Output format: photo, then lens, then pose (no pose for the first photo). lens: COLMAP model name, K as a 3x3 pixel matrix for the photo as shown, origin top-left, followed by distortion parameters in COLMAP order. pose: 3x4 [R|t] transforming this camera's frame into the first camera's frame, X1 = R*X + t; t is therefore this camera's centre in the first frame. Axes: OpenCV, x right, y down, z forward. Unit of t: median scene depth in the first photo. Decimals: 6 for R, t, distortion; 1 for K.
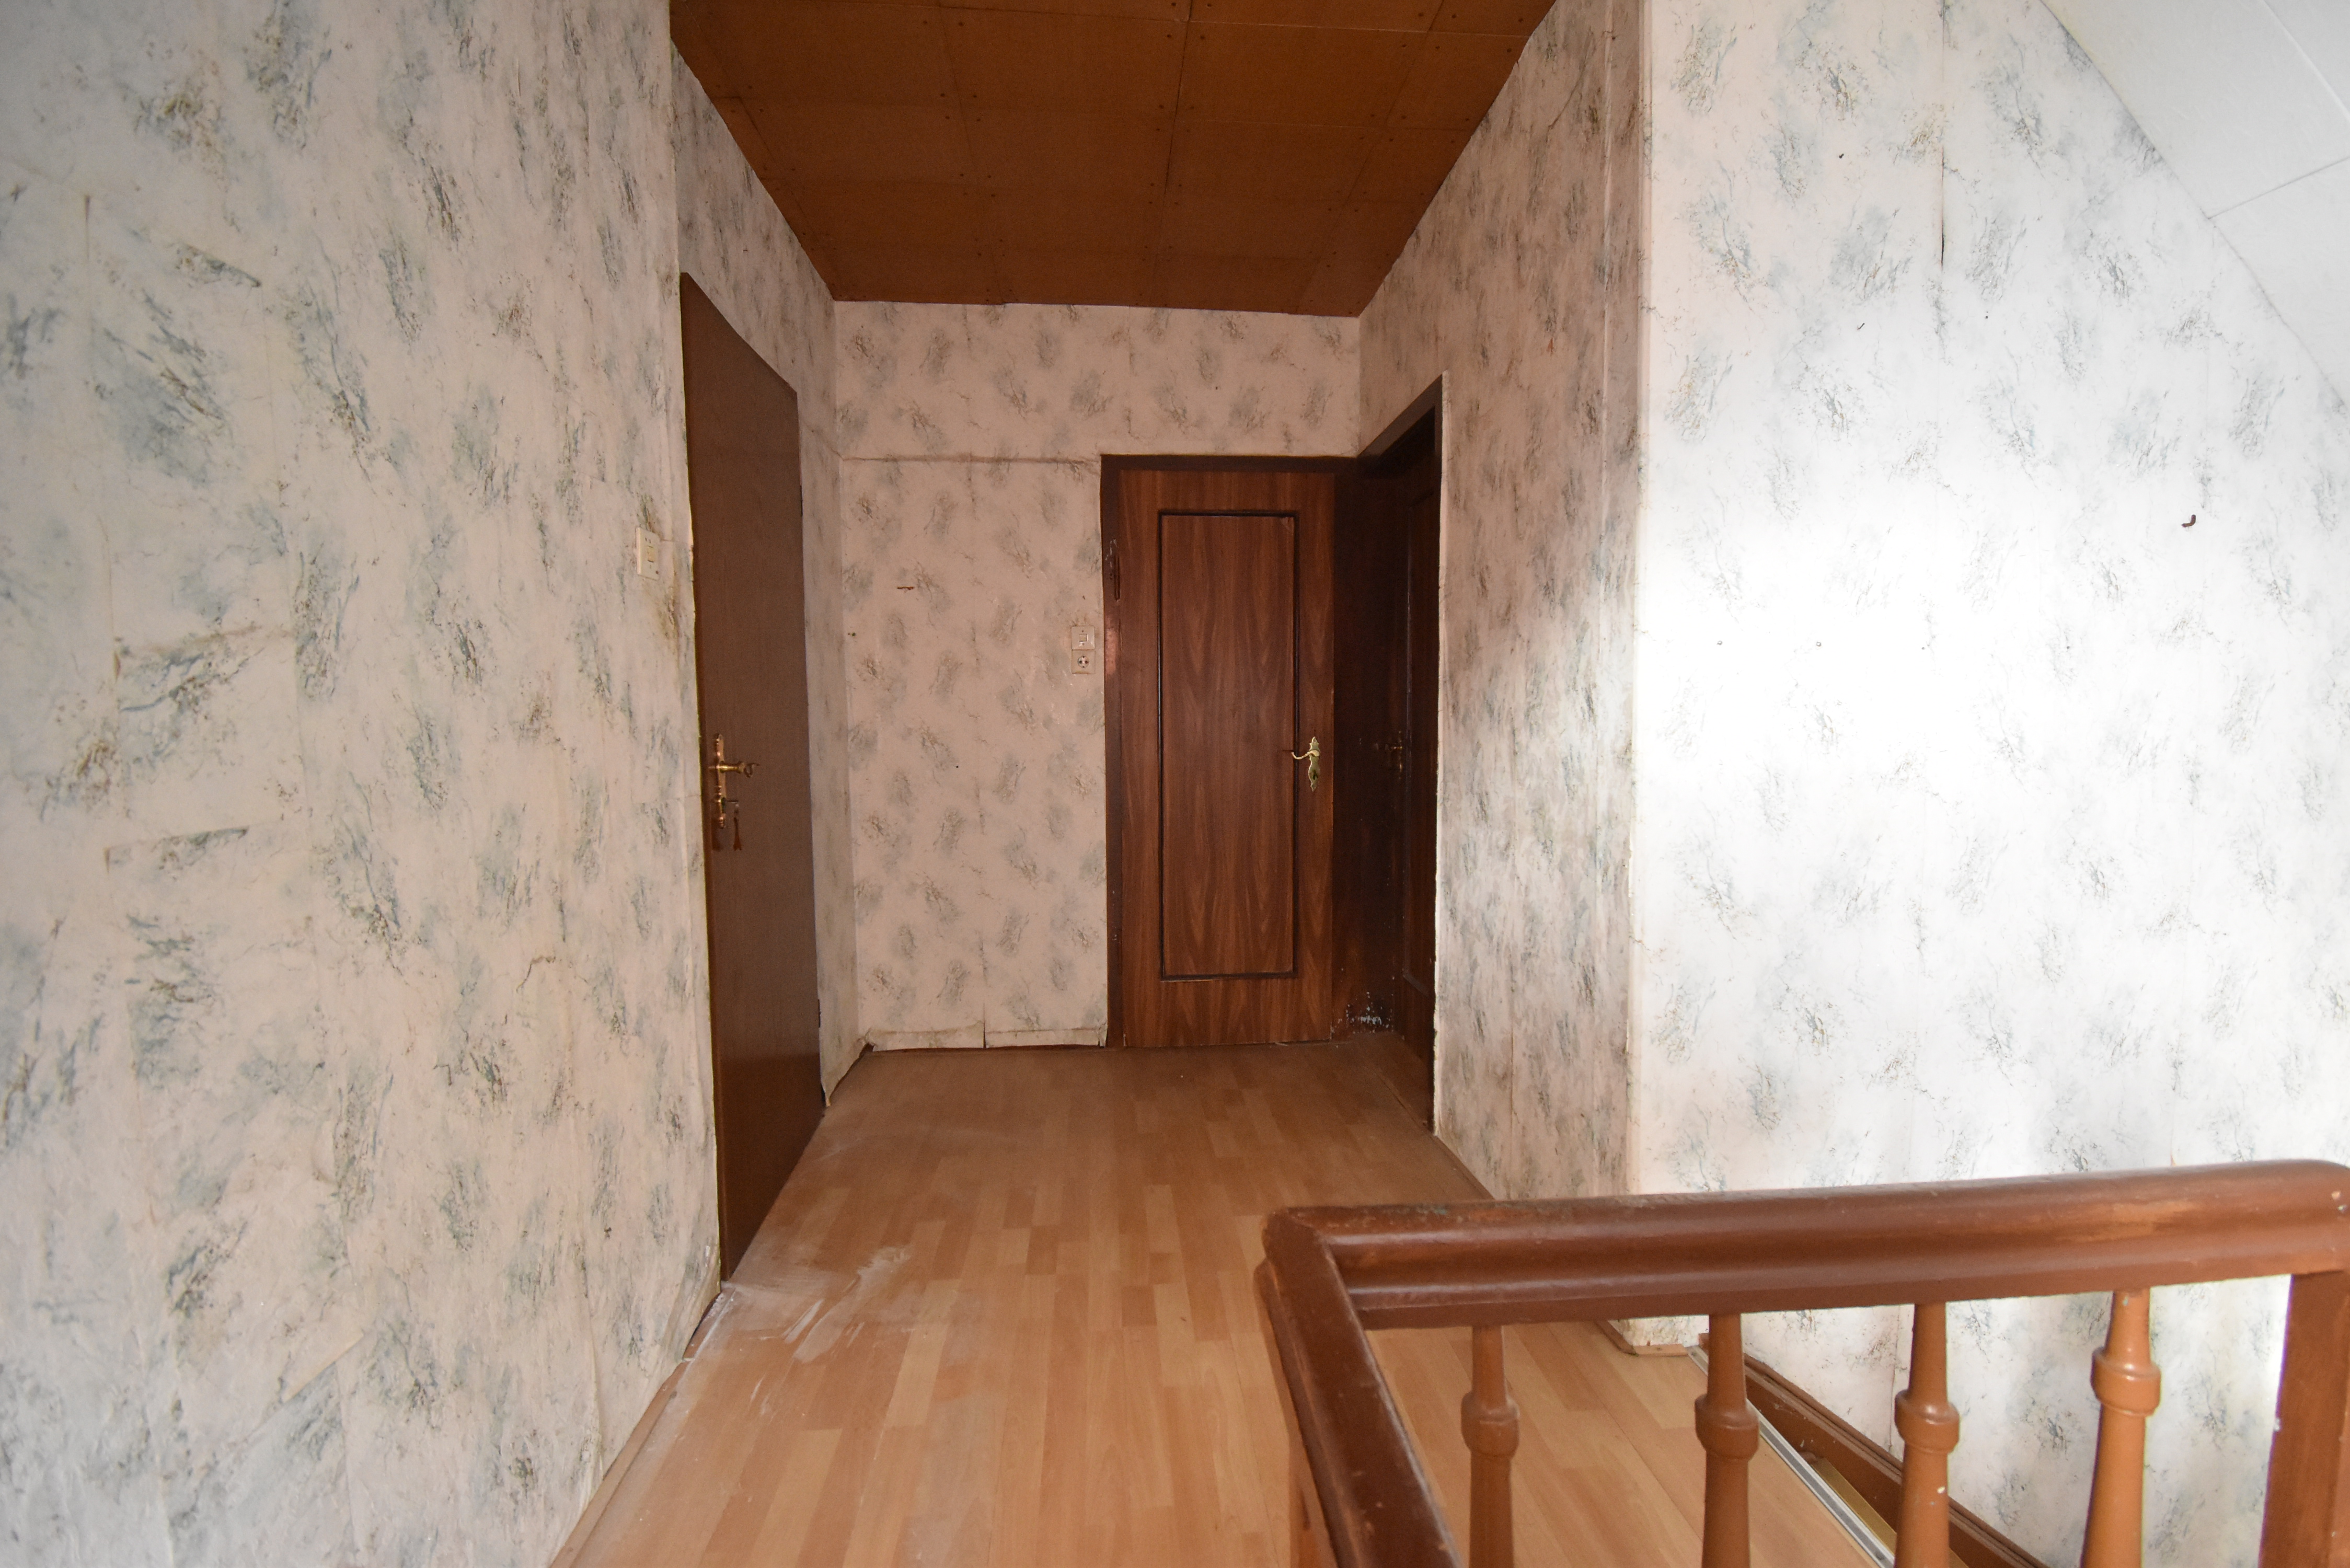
lens RADIAL K [[1041.6, 0, 1177.2], [0, 1041.6, 788.8], [0, 0, 1]] dist [-0.001053, -0.004490]
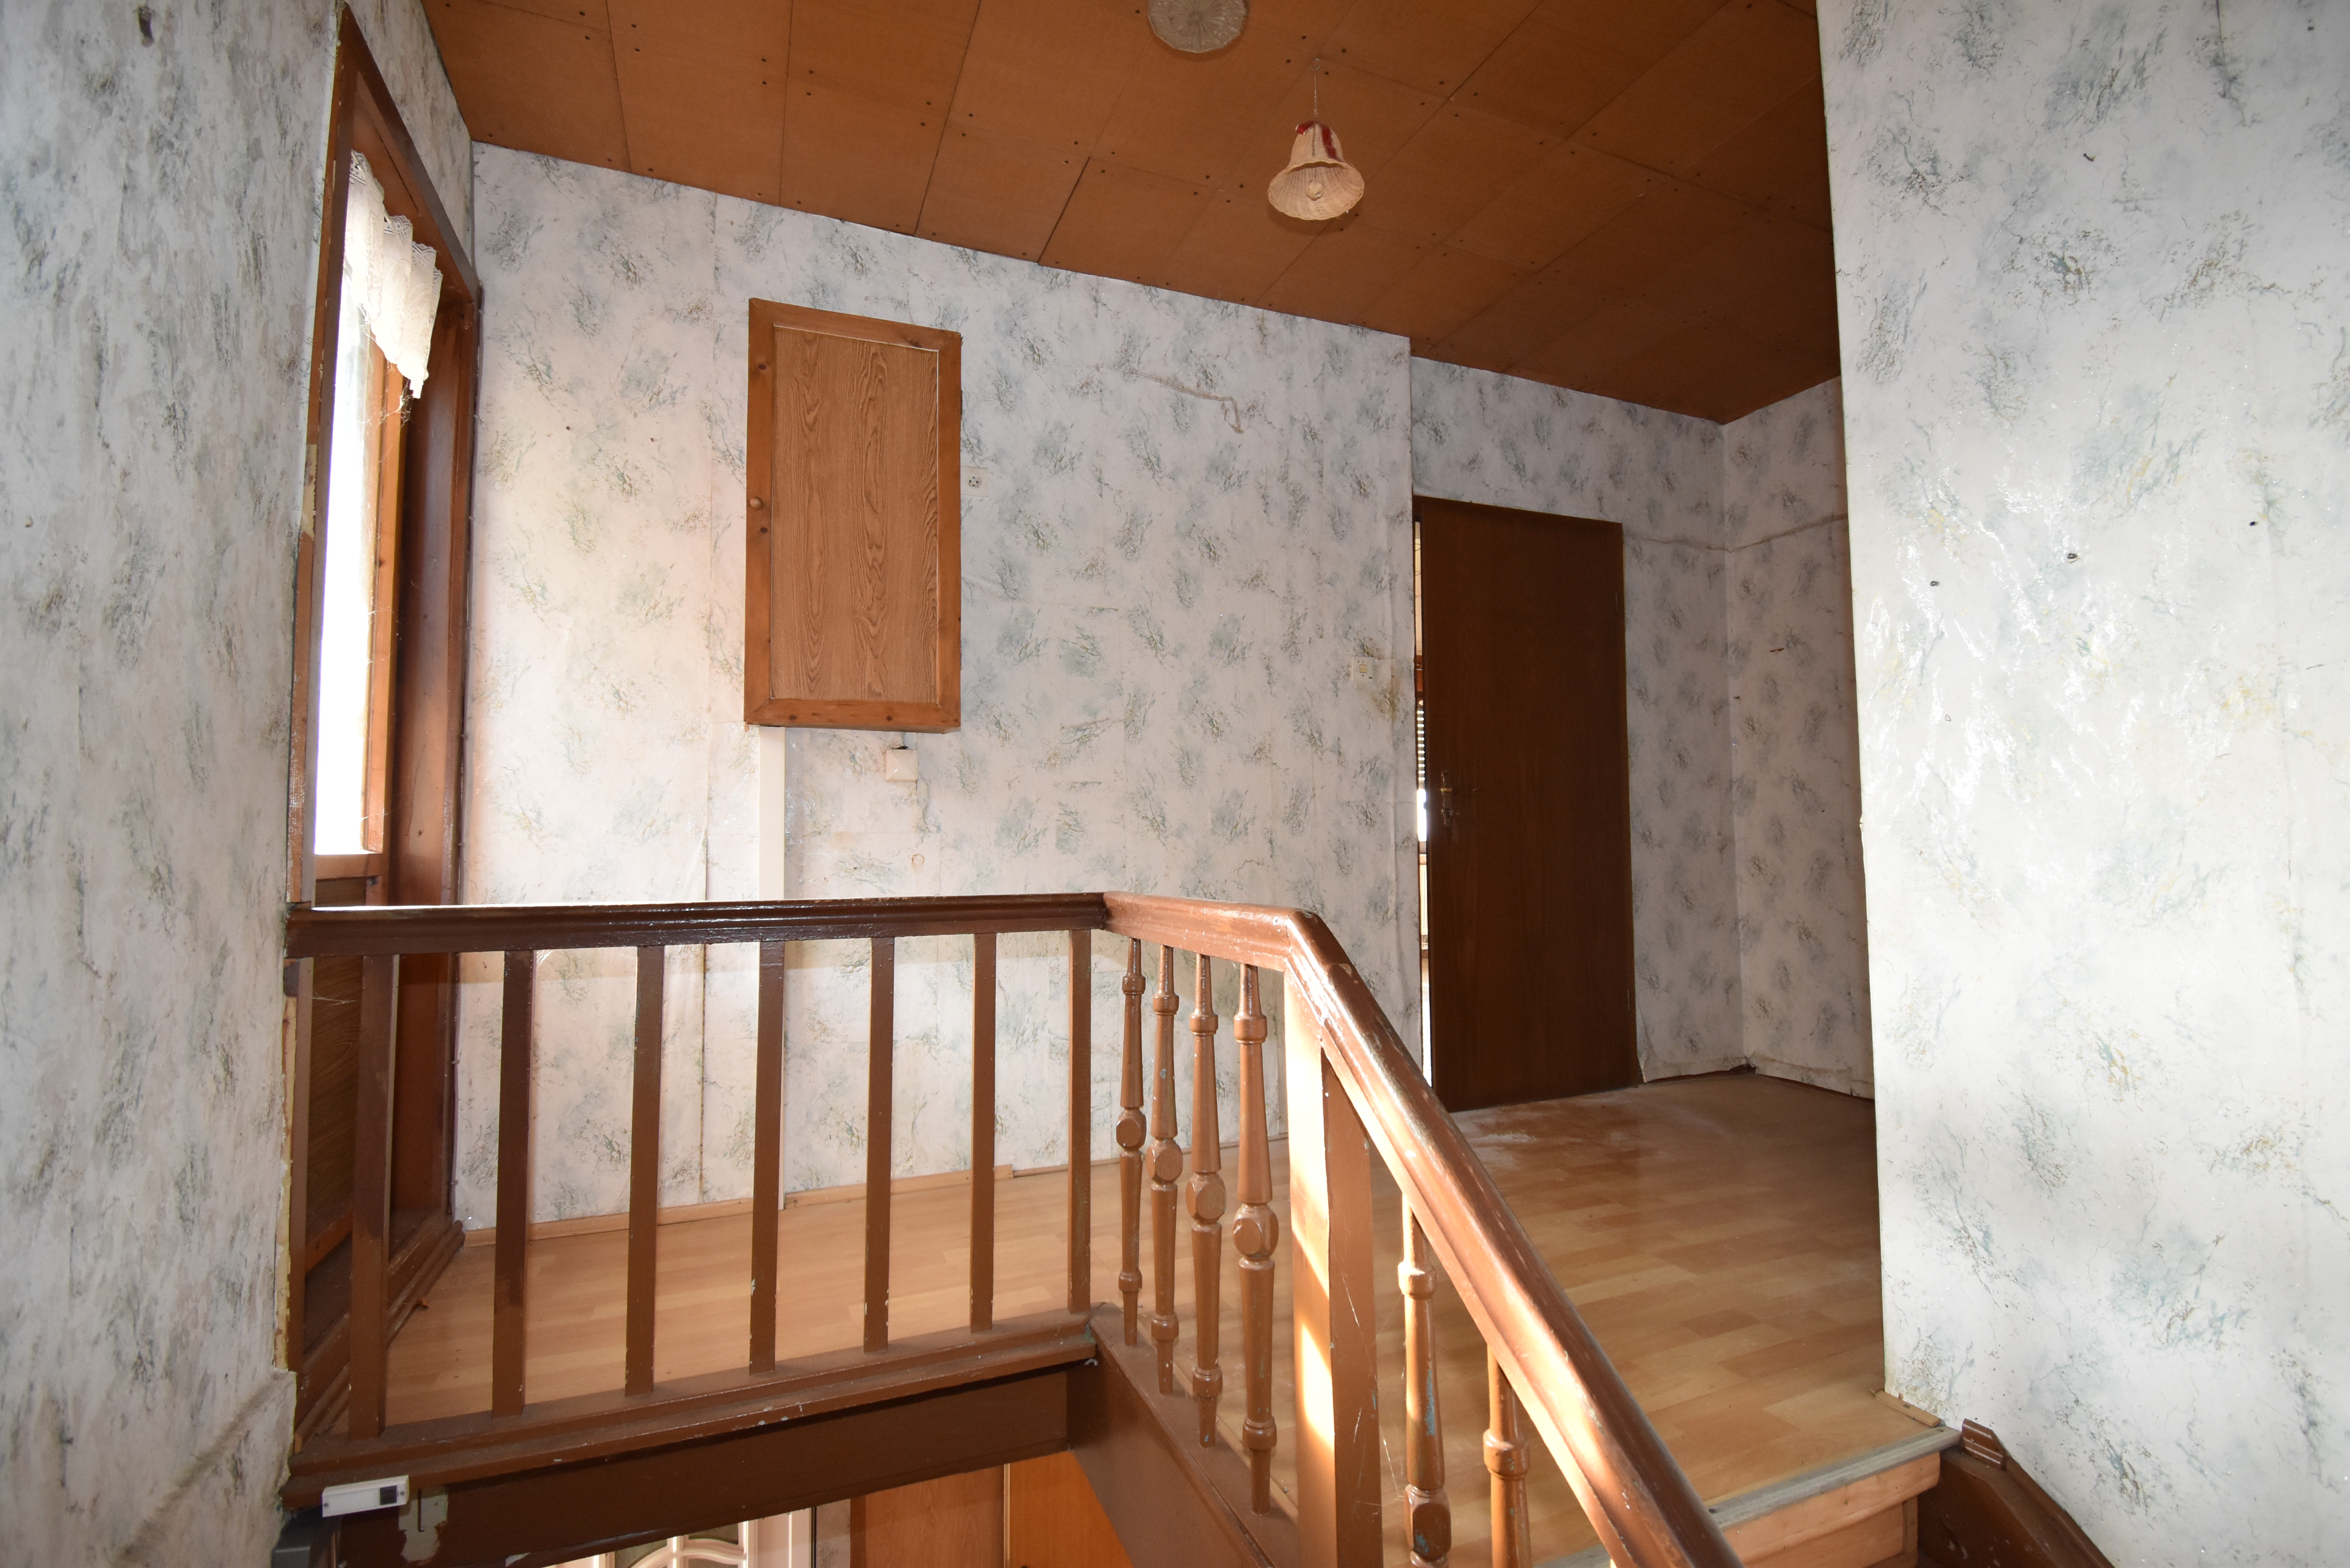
lens RADIAL K [[1041.6, 0, 1178.7], [0, 1041.6, 782.1], [0, 0, 1]] dist [-0.001053, -0.004490]
pose [[0.313170, -0.048087, -0.948479, 1.169033], [-0.064312, 0.995351, -0.071698, 0.133646], [0.947517, 0.083452, 0.308622, 0.134398]]
